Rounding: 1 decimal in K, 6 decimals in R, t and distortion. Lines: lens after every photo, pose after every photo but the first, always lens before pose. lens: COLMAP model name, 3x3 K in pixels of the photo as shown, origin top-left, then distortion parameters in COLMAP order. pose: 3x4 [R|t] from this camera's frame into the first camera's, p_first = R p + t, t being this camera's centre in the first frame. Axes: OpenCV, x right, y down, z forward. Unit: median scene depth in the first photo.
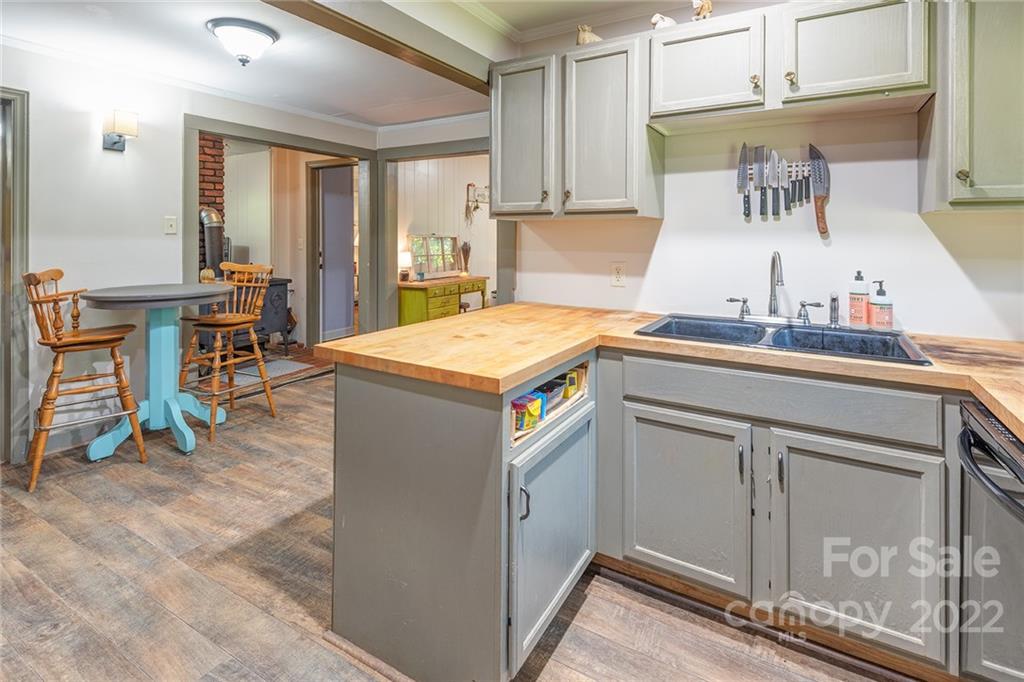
lens RADIAL K [[502.4, 0, 509.6], [0, 502.4, 241.0], [0, 0, 1]] dist [0.034796, -0.012694]
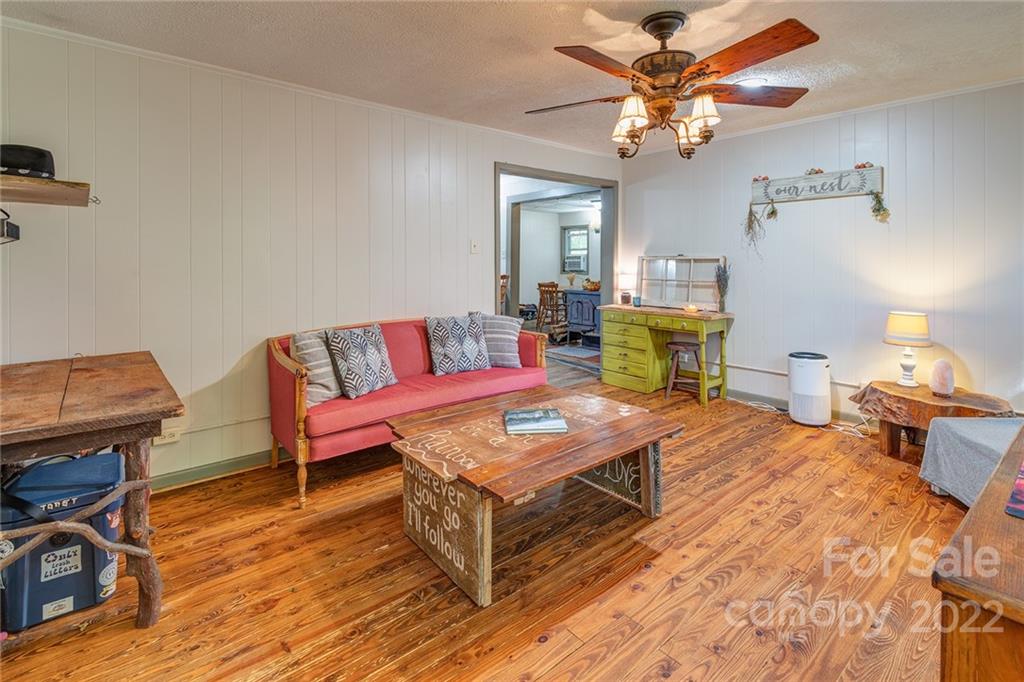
lens RADIAL K [[502.4, 0, 509.6], [0, 502.4, 241.0], [0, 0, 1]] dist [0.034796, -0.012694]
pose [[-0.321704, -0.033272, -0.946256, 2.045033], [-0.013229, 0.999443, -0.030645, -0.023622], [0.946748, 0.002659, -0.321965, 2.793515]]
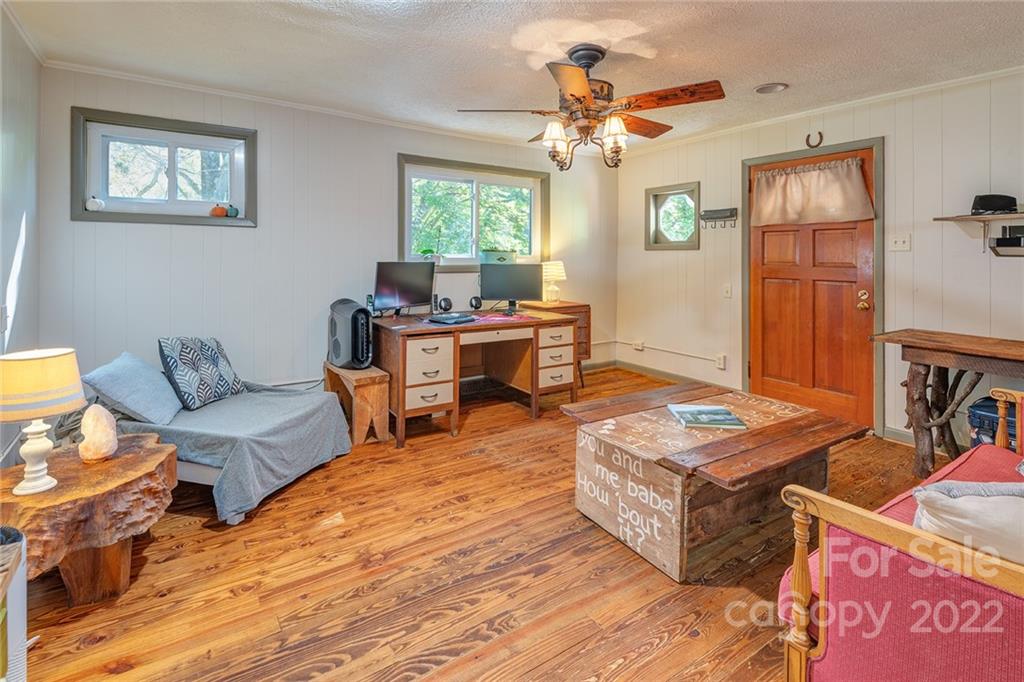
lens RADIAL K [[500.0, 0, 512.0], [0, 500.0, 266.3], [0, 0, 1]] dist [0.016829, -0.013808]
pose [[0.414959, -0.014080, 0.909731, -0.319177], [0.002127, 0.999893, 0.014505, -0.016520], [-0.909838, -0.004084, 0.414944, 2.399865]]
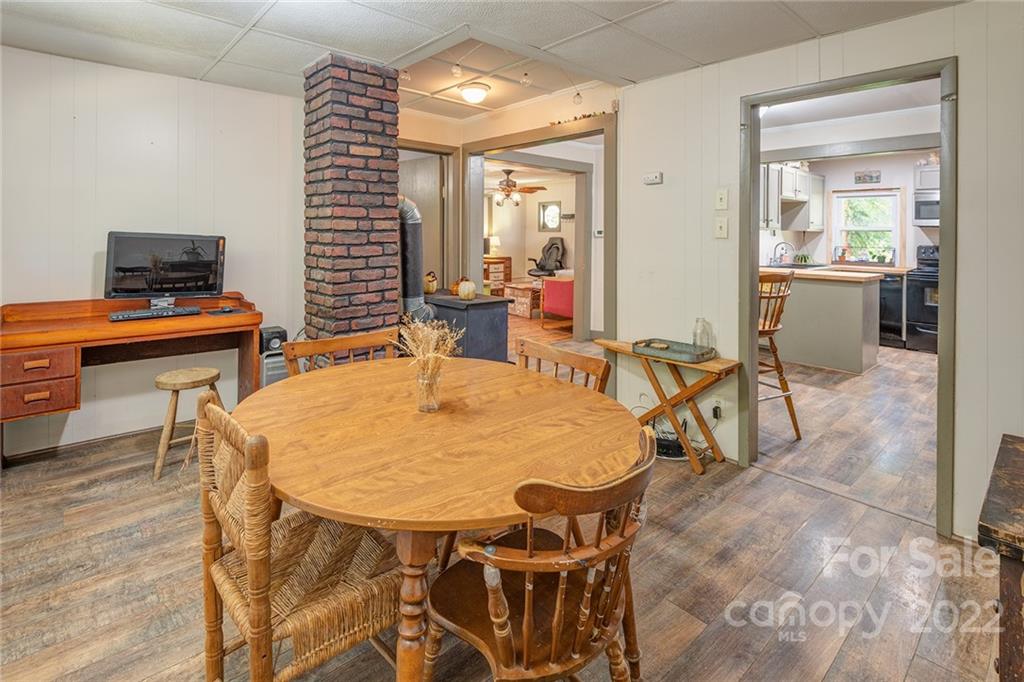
lens RADIAL K [[502.4, 0, 509.6], [0, 502.4, 241.0], [0, 0, 1]] dist [0.034796, -0.012694]
pose [[0.287893, -0.008557, 0.957624, -2.848435], [-0.000228, 0.999959, 0.009004, -0.012291], [-0.957662, -0.002811, 0.287880, 1.610680]]
